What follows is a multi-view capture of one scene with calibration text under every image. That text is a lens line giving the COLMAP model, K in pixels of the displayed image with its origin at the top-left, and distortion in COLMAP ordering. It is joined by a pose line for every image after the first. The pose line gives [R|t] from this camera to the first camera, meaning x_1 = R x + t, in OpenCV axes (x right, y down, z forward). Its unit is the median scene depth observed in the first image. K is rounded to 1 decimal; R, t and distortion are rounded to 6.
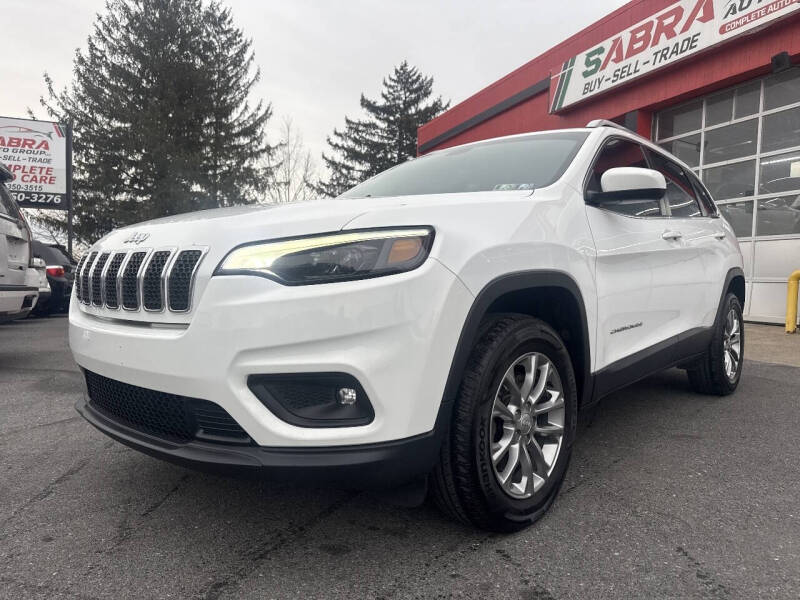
lens RADIAL K [[563.1, 0, 400.8], [0, 563.1, 304.8], [0, 0, 1]] dist [0.049763, -0.068565]
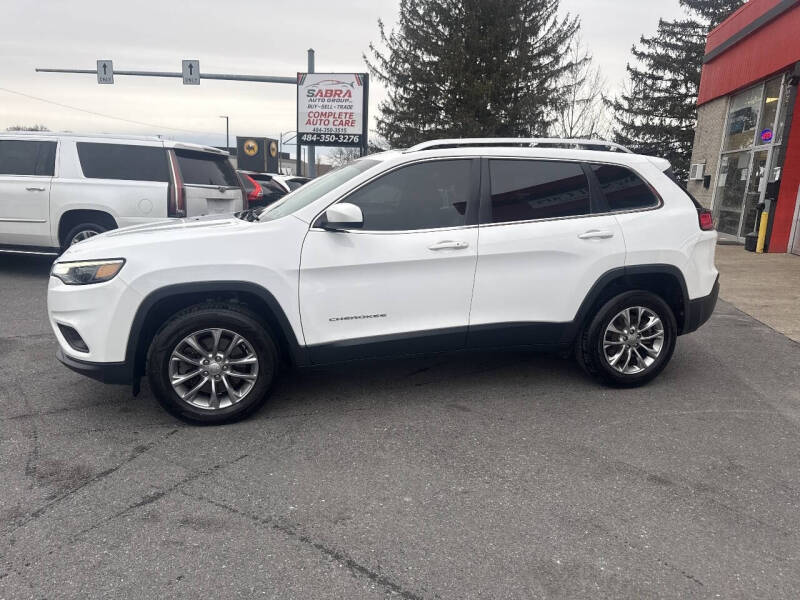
lens RADIAL K [[560.4, 0, 403.2], [0, 560.4, 297.8], [0, 0, 1]] dist [0.068531, -0.095882]
pose [[0.839058, 0.118466, -0.530987, 0.182822], [-0.043986, 0.987581, 0.150829, -0.032896], [0.542261, -0.103198, 0.833849, -0.010589]]
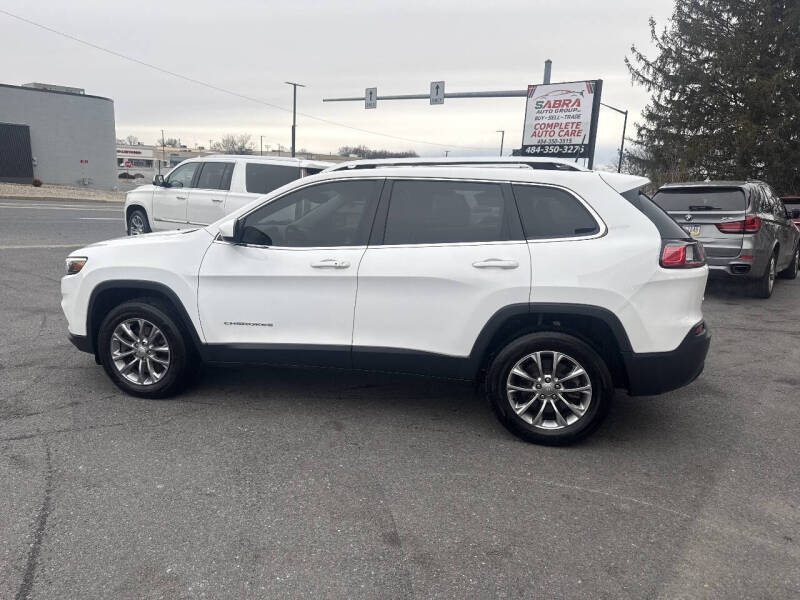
lens RADIAL K [[563.8, 0, 400.0], [0, 563.8, 300.0], [0, 0, 1]] dist [0.036981, -0.043351]
pose [[0.482922, 0.177582, -0.857468, 0.283063], [-0.070791, 0.983933, 0.163904, -0.045053], [0.872797, -0.018452, 0.487735, 0.094015]]
